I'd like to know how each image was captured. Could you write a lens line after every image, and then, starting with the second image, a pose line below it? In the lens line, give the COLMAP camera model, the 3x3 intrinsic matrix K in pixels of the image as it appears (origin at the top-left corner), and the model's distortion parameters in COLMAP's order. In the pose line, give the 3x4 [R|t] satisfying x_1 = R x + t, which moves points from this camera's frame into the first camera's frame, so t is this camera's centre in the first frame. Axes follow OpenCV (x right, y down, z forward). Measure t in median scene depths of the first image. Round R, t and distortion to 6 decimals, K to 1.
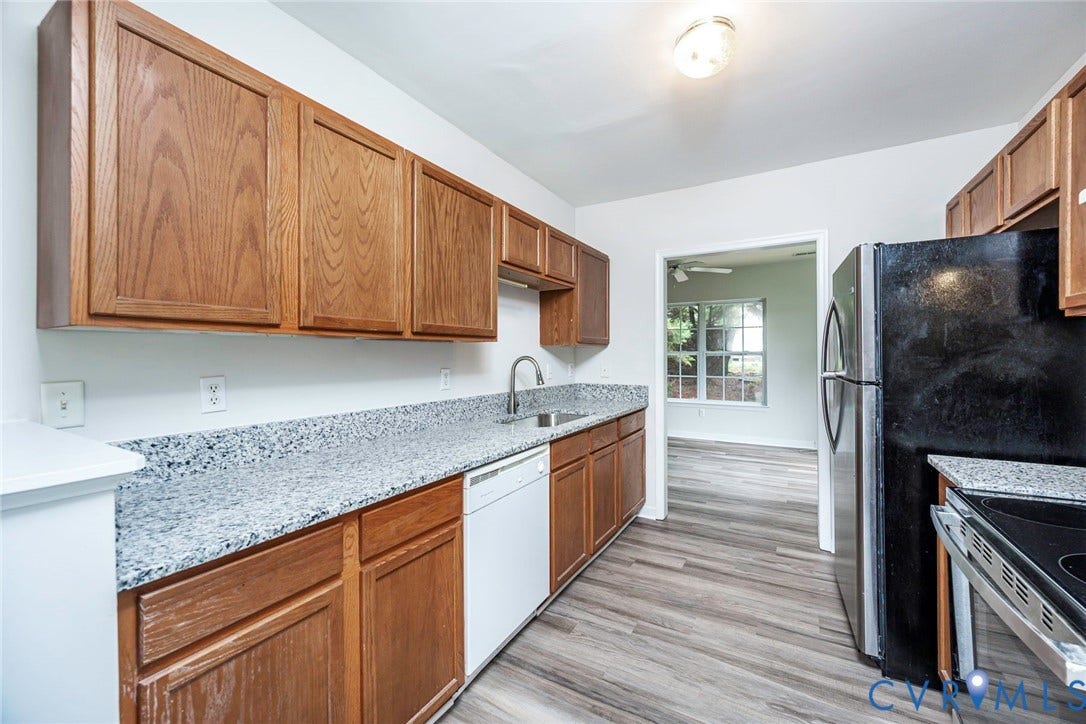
lens RADIAL K [[431.4, 0, 546.6], [0, 431.4, 352.4], [0, 0, 1]] dist [-0.002307, 0.000053]
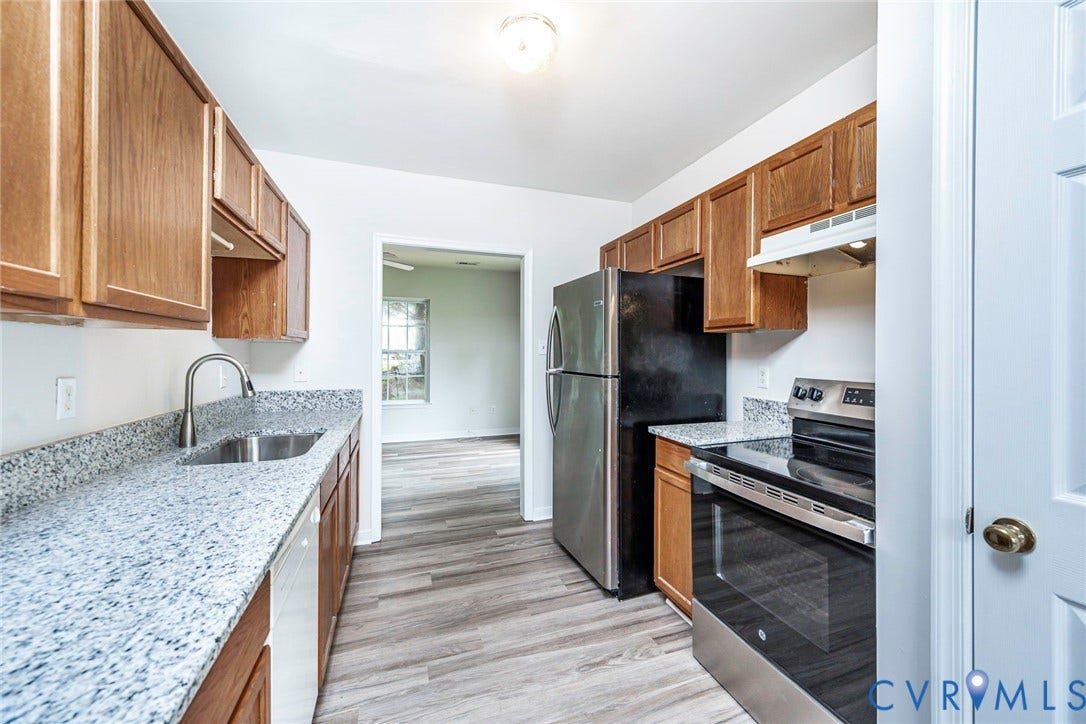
lens RADIAL K [[431.4, 0, 561.9], [0, 431.4, 352.3], [0, 0, 1]] dist [-0.002307, 0.000053]
pose [[0.639404, 0.009246, 0.768816, -0.207892], [-0.011623, 0.999930, -0.002359, 0.002043], [-0.768783, -0.007427, 0.639466, 0.184984]]
